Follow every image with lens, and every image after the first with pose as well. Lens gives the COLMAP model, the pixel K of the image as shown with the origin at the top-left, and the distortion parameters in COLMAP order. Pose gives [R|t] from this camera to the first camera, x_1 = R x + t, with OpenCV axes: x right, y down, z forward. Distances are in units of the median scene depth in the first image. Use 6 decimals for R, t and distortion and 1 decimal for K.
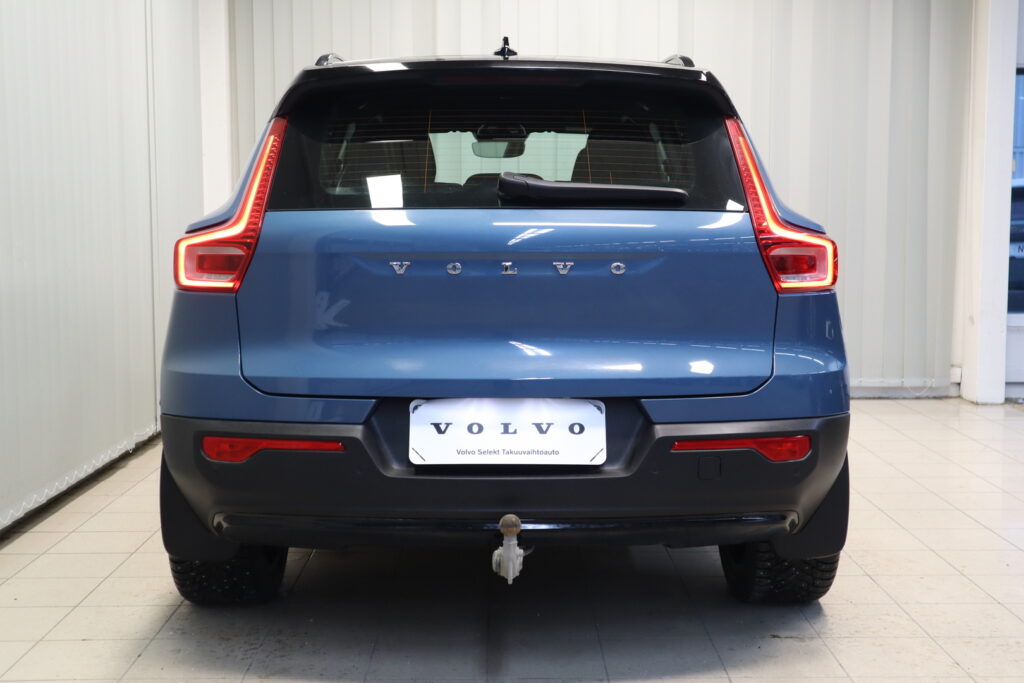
lens RADIAL K [[1270.4, 0, 512.0], [0, 1270.4, 341.5], [0, 0, 1]] dist [0.016315, 0.059919]
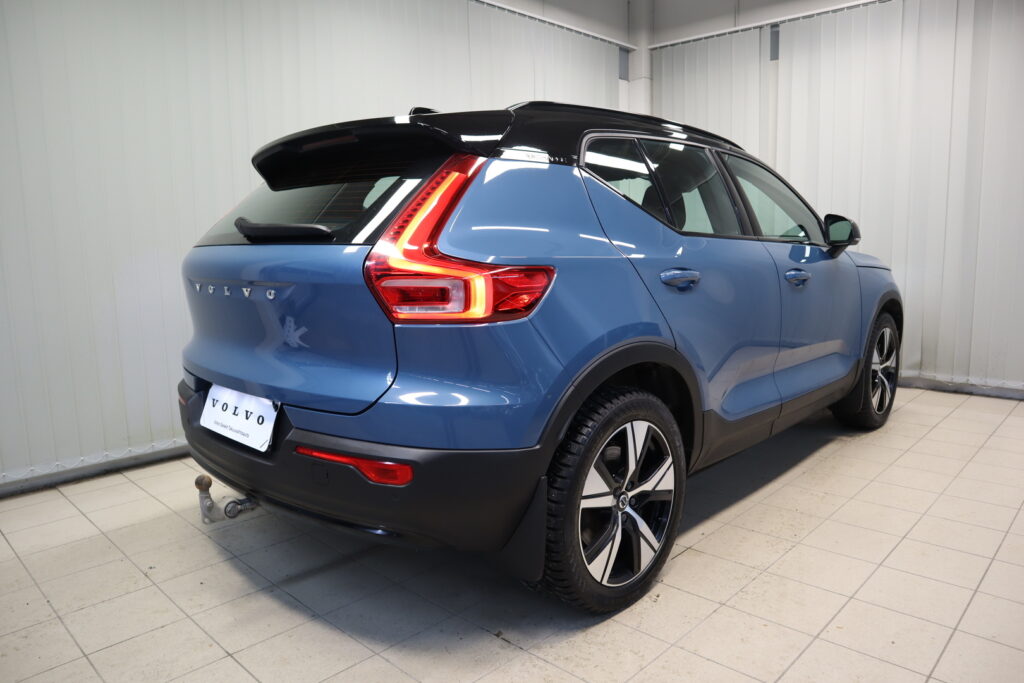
lens RADIAL K [[710.5, 0, 515.9], [0, 710.5, 343.0], [0, 0, 1]] dist [-0.123697, 0.070859]
pose [[0.713081, 0.094553, -0.694676, 0.668898], [-0.048477, 0.995142, 0.085688, -0.074866], [0.699404, -0.027427, 0.714200, 0.650066]]
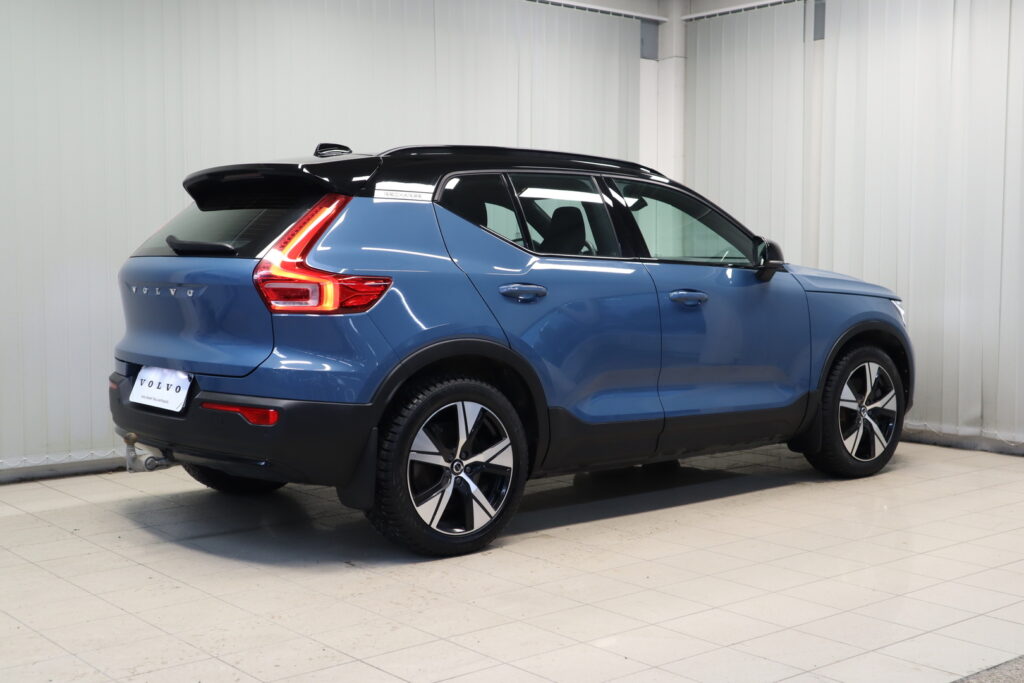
lens RADIAL K [[1270.4, 0, 512.0], [0, 1270.4, 341.5], [0, 0, 1]] dist [0.016315, 0.059919]
pose [[0.629118, 0.055096, -0.775355, 1.521111], [-0.072982, 0.997265, 0.011647, -0.041968], [0.773876, 0.049259, 0.631418, 0.274345]]
